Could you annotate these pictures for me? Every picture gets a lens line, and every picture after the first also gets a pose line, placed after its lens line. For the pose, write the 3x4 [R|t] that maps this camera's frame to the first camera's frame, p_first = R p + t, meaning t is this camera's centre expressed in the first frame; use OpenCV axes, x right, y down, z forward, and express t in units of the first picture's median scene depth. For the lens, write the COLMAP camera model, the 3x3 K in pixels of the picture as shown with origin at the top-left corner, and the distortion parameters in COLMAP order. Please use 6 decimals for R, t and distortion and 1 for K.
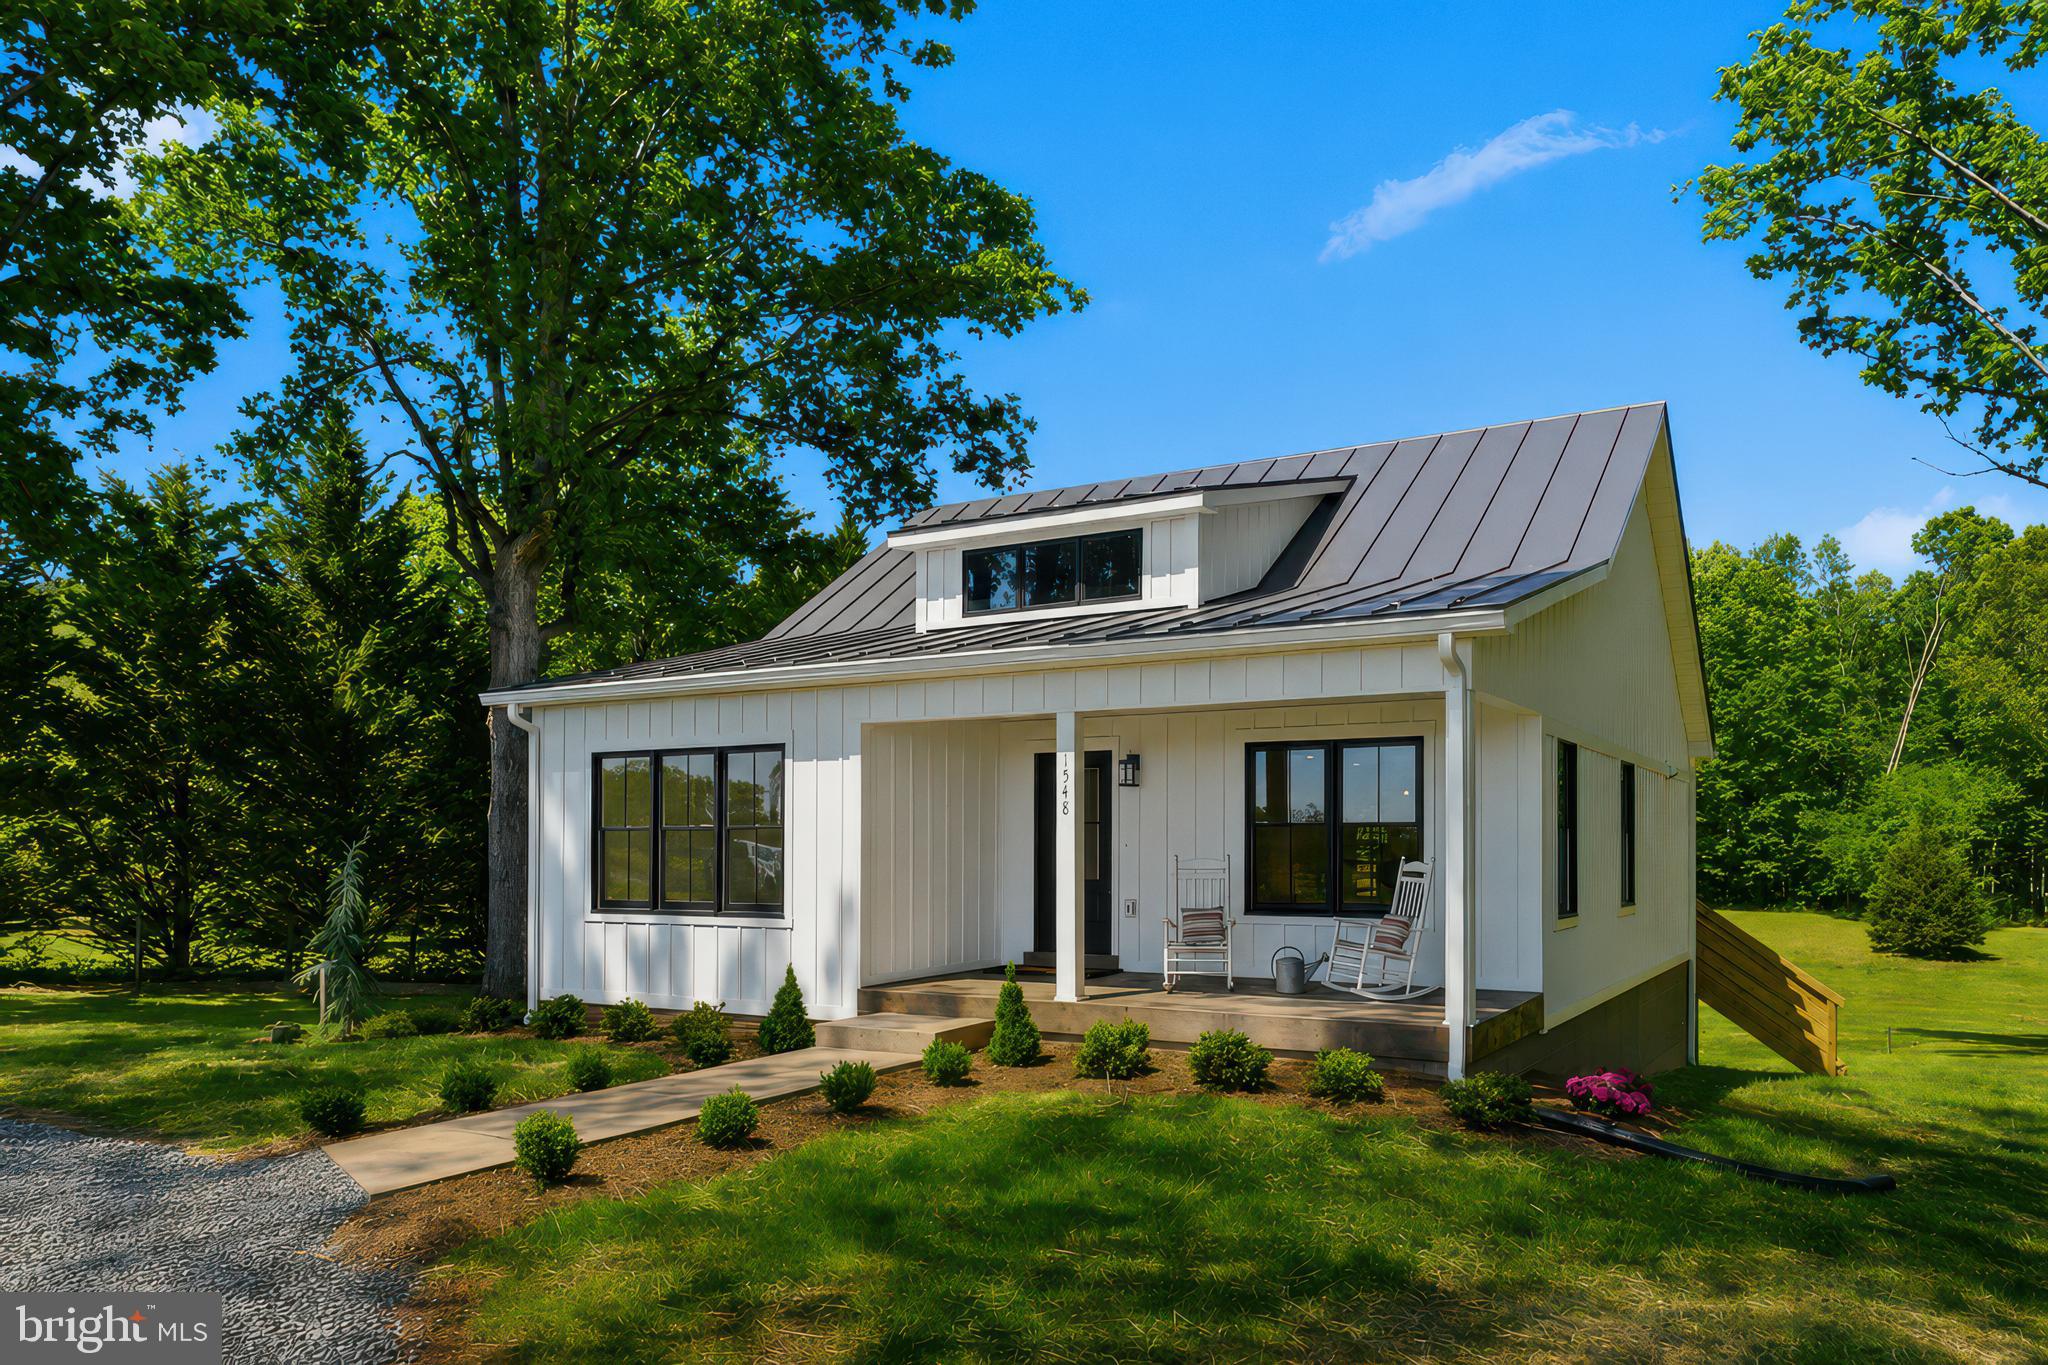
lens RADIAL K [[1445.2, 0, 1005.6], [0, 1445.2, 687.2], [0, 0, 1]] dist [0.029258, 0.001310]
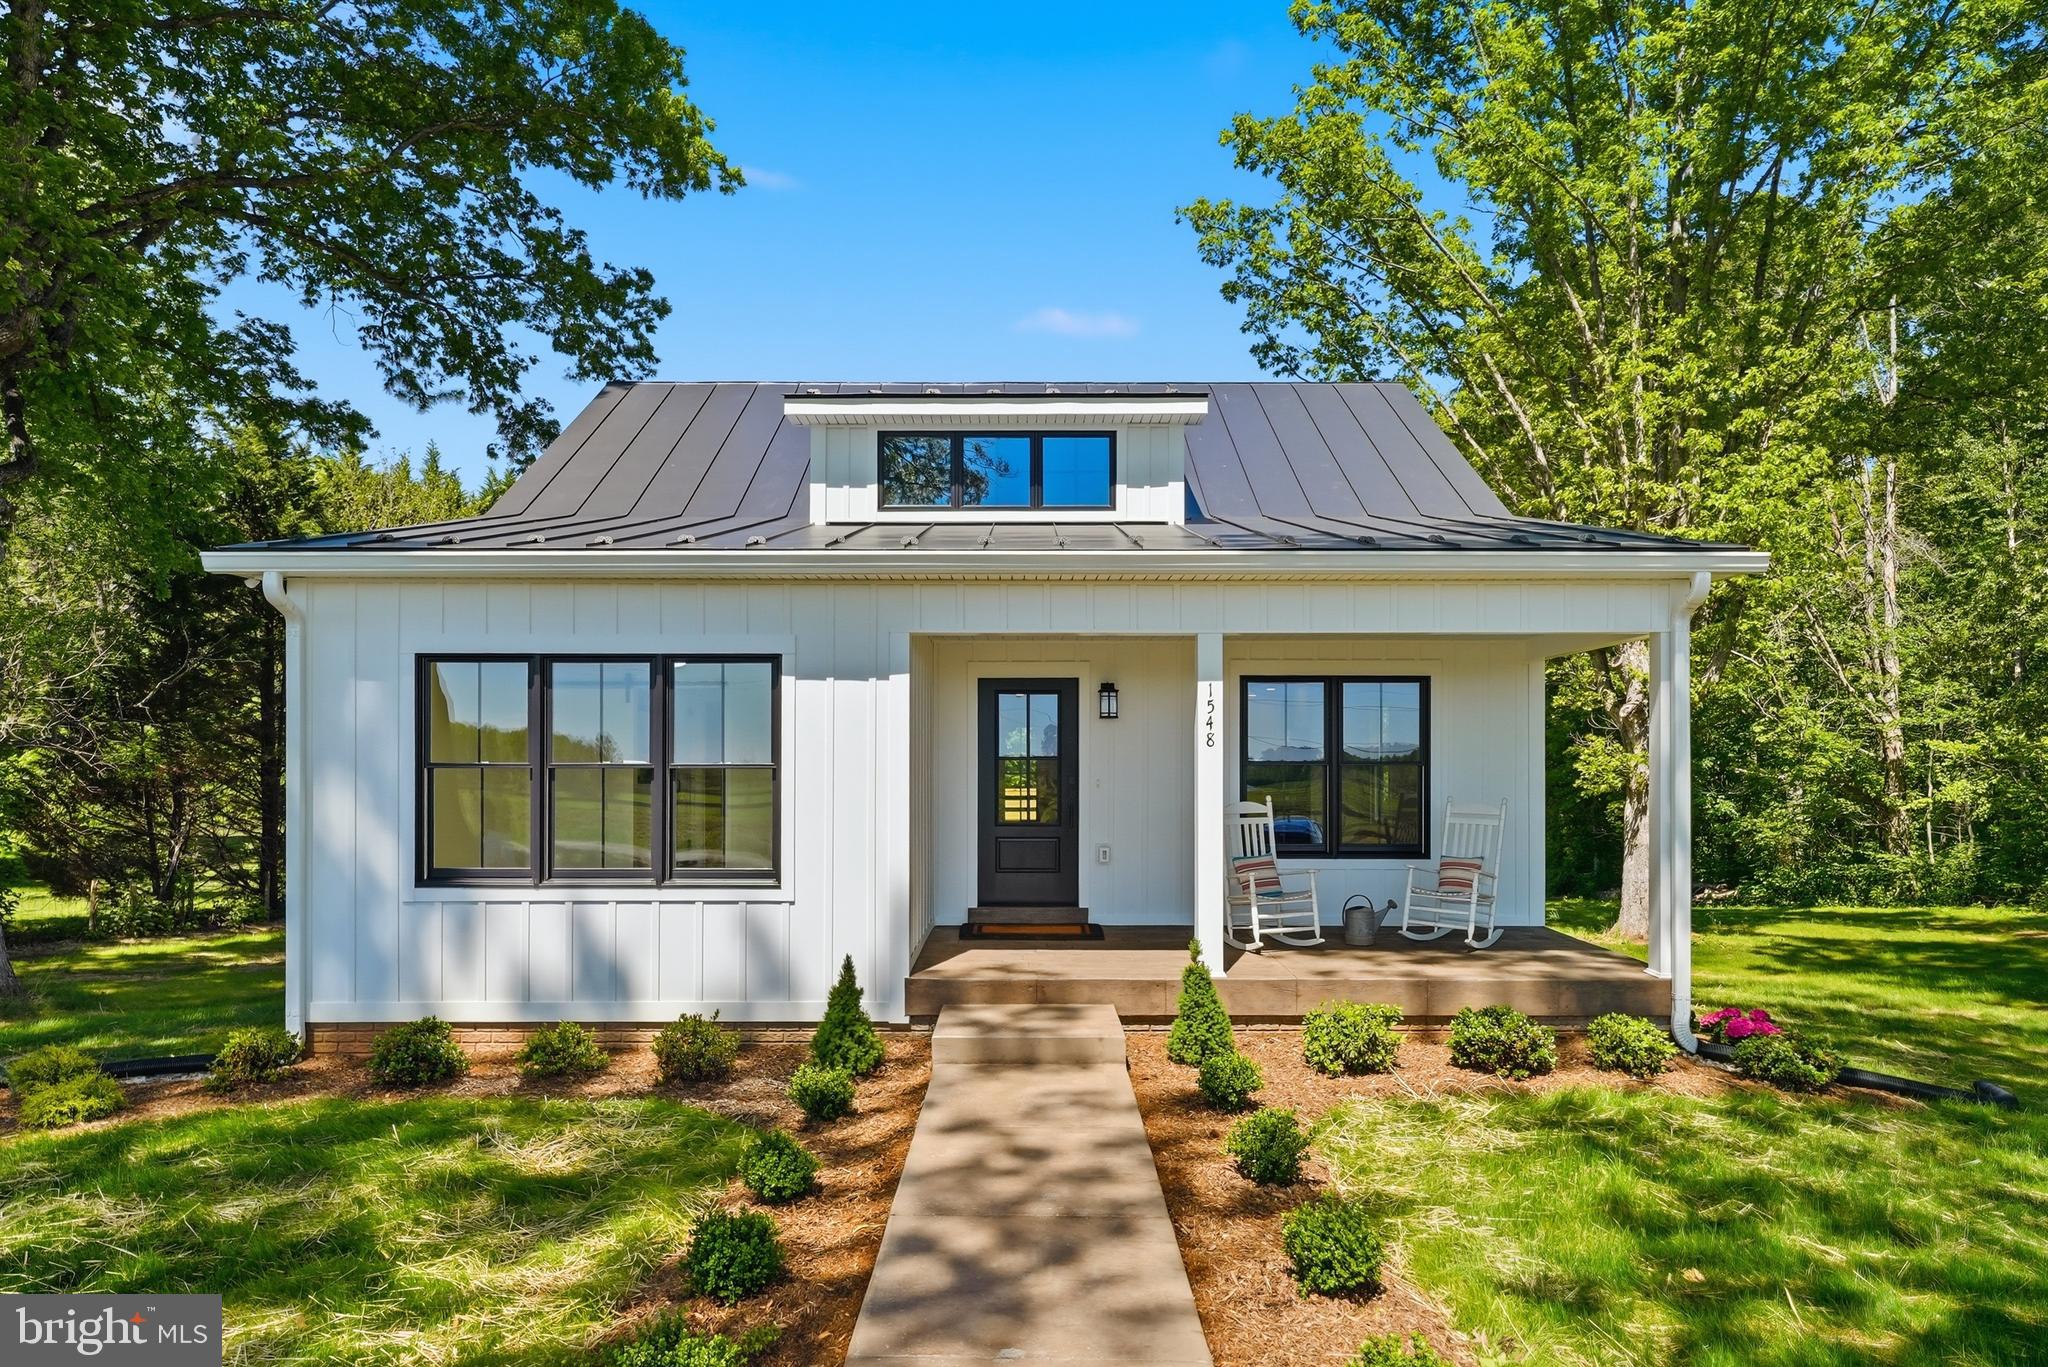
lens RADIAL K [[1294.5, 0, 1017.7], [0, 1294.5, 687.6], [0, 0, 1]] dist [-0.002746, 0.000134]
pose [[0.843210, 0.029476, 0.536776, -0.371810], [-0.053592, 0.998131, 0.029377, 0.027356], [-0.534906, -0.053538, 0.843213, 0.343866]]
